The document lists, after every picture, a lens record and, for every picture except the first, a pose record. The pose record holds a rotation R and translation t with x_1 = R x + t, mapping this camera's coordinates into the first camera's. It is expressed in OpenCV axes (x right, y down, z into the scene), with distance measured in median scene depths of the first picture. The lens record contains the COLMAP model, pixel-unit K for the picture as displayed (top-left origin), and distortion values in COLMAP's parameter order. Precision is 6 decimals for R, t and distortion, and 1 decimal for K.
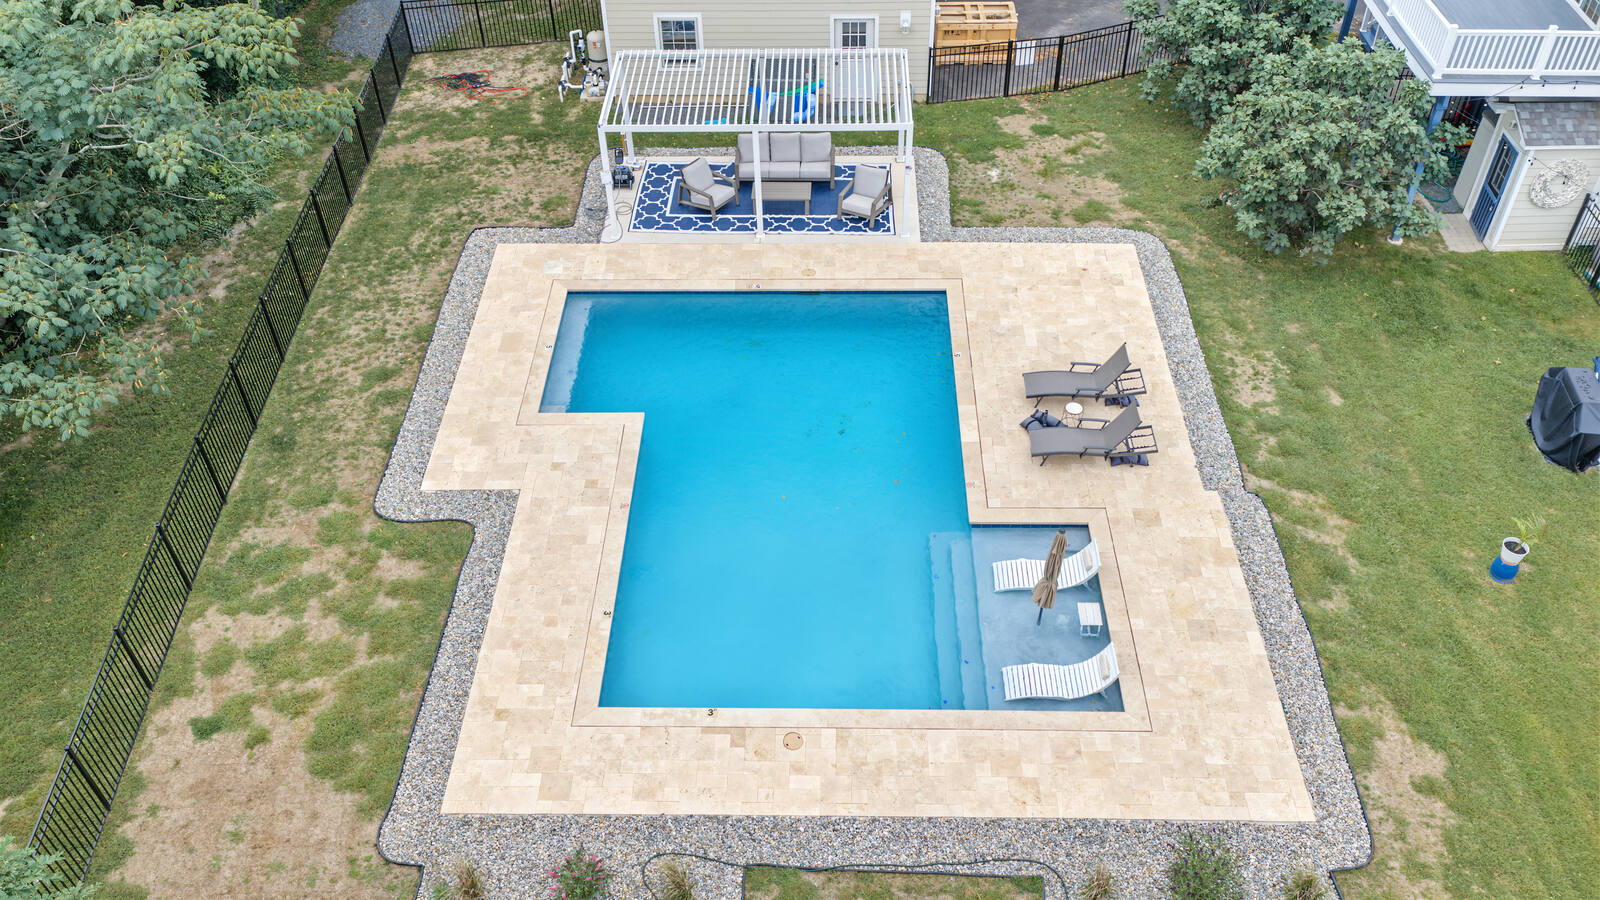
lens RADIAL K [[1318.4, 0, 800.0], [0, 1318.4, 450.0], [0, 0, 1]] dist [0.009085, -0.011497]
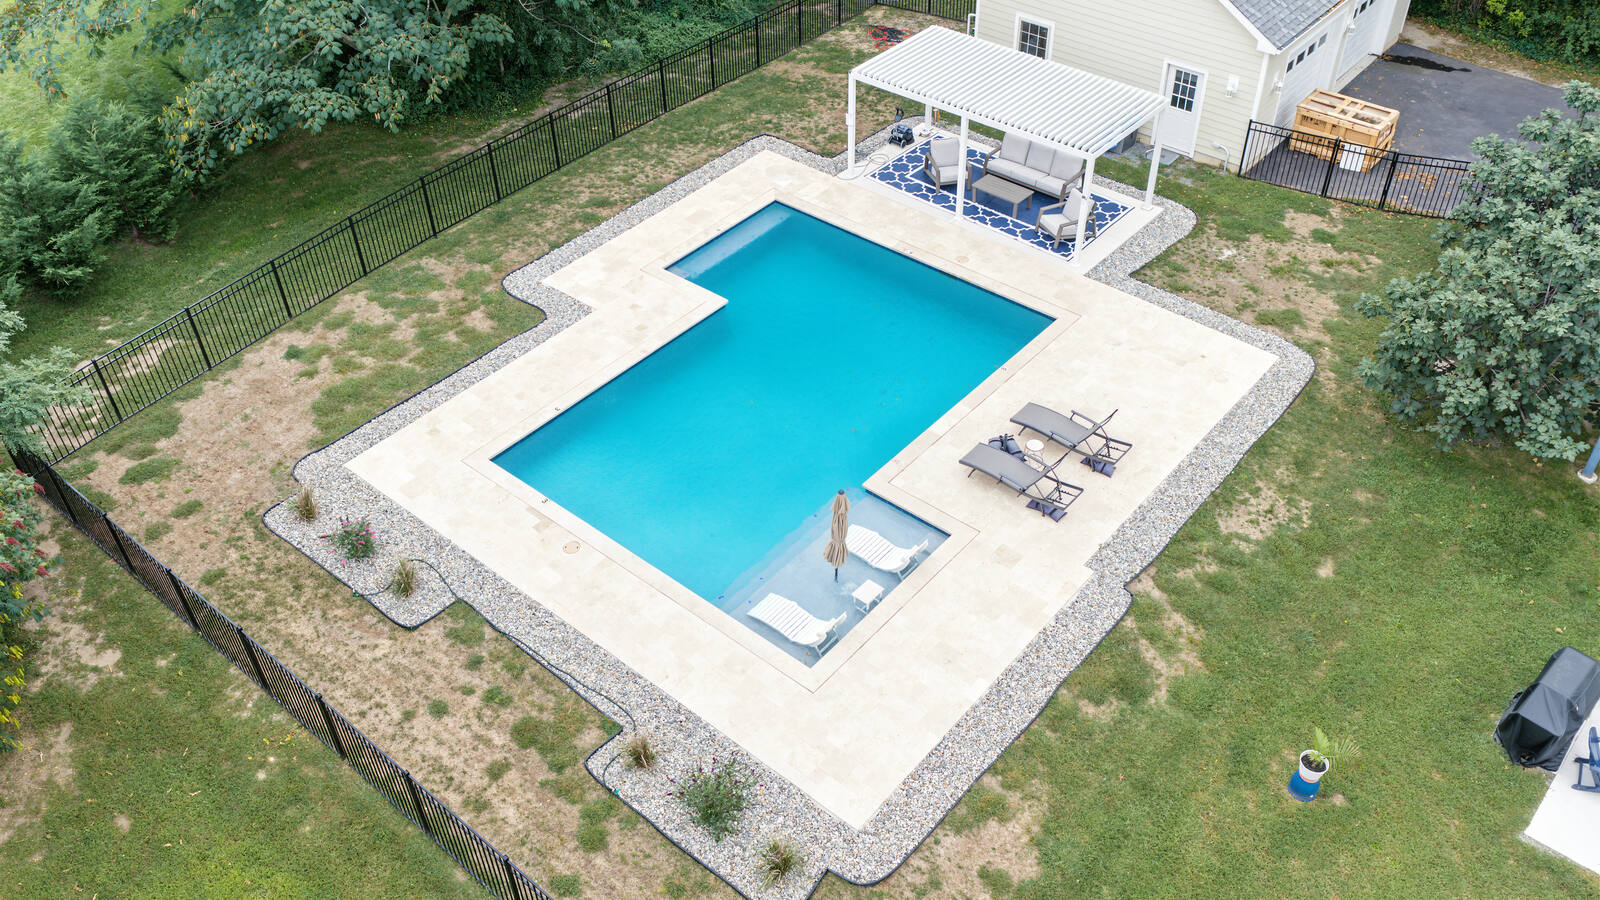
lens RADIAL K [[1318.4, 0, 800.0], [0, 1318.4, 450.0], [0, 0, 1]] dist [0.009085, -0.011497]
pose [[0.776196, 0.416445, -0.473385, 0.508313], [-0.428638, 0.899162, 0.088182, -0.037373], [0.462373, 0.134464, 0.876431, 0.035091]]
